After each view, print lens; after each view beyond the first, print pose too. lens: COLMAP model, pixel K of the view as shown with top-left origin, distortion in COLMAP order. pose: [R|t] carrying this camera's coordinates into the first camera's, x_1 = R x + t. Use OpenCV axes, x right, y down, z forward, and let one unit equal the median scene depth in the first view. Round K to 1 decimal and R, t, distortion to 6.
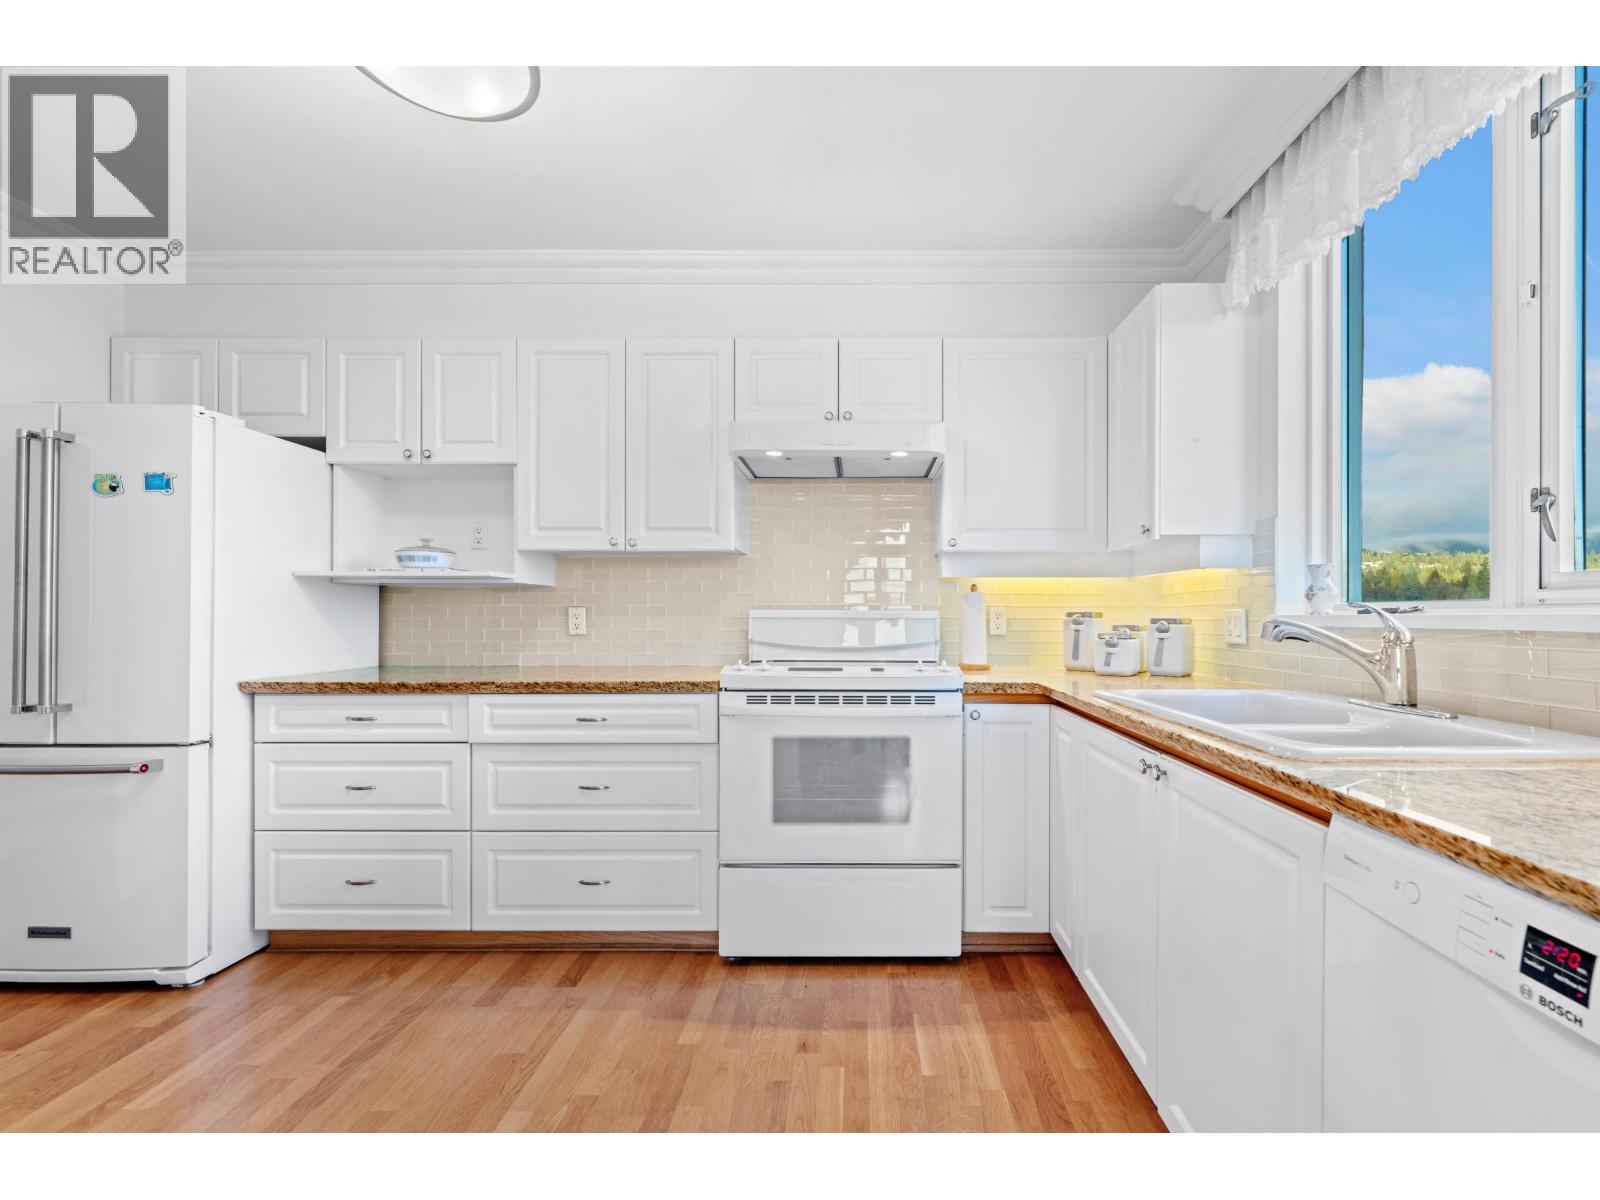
lens RADIAL K [[647.6, 0, 800.0], [0, 647.6, 600.0], [0, 0, 1]] dist [-0.011894, 0.000187]
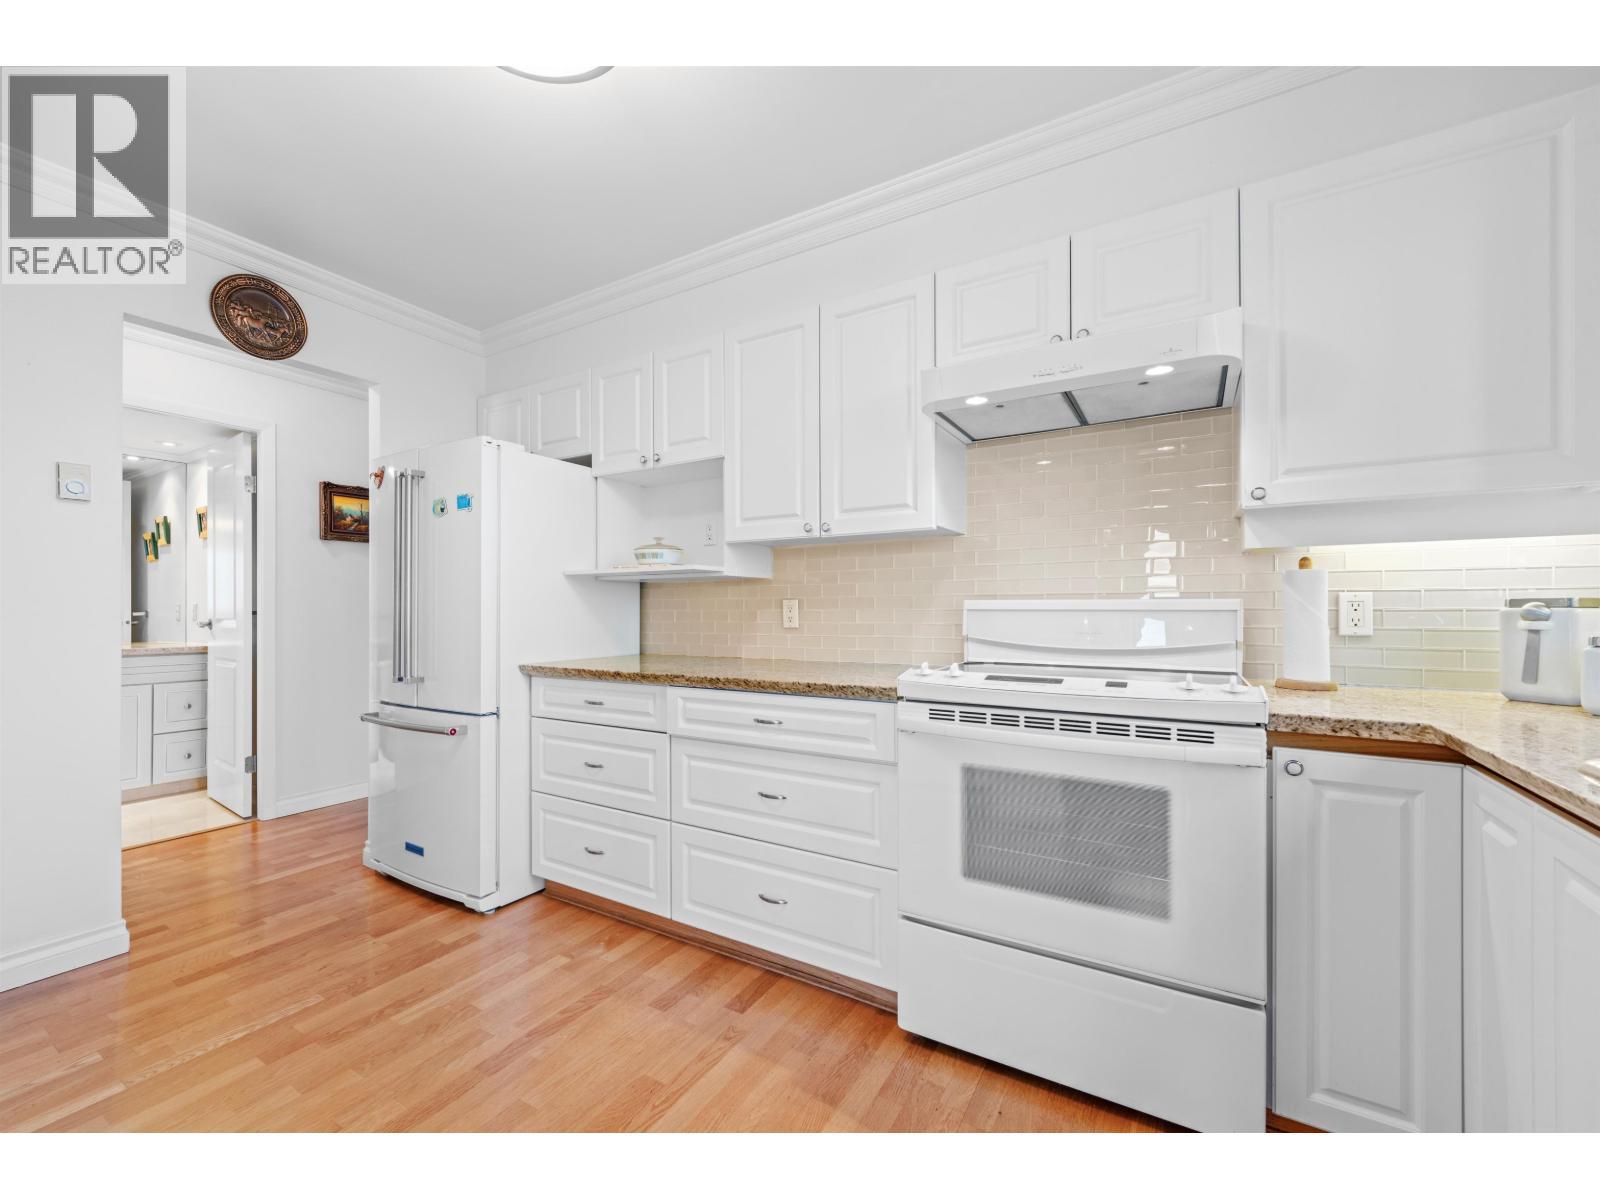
lens RADIAL K [[604.0, 0, 800.0], [0, 604.0, 600.0], [0, 0, 1]] dist [-0.007026, 0.000263]
pose [[0.884356, -0.010167, -0.466703, 0.116723], [0.015098, 0.999863, 0.006828, 0.007774], [0.466570, -0.013085, 0.884388, 0.264297]]
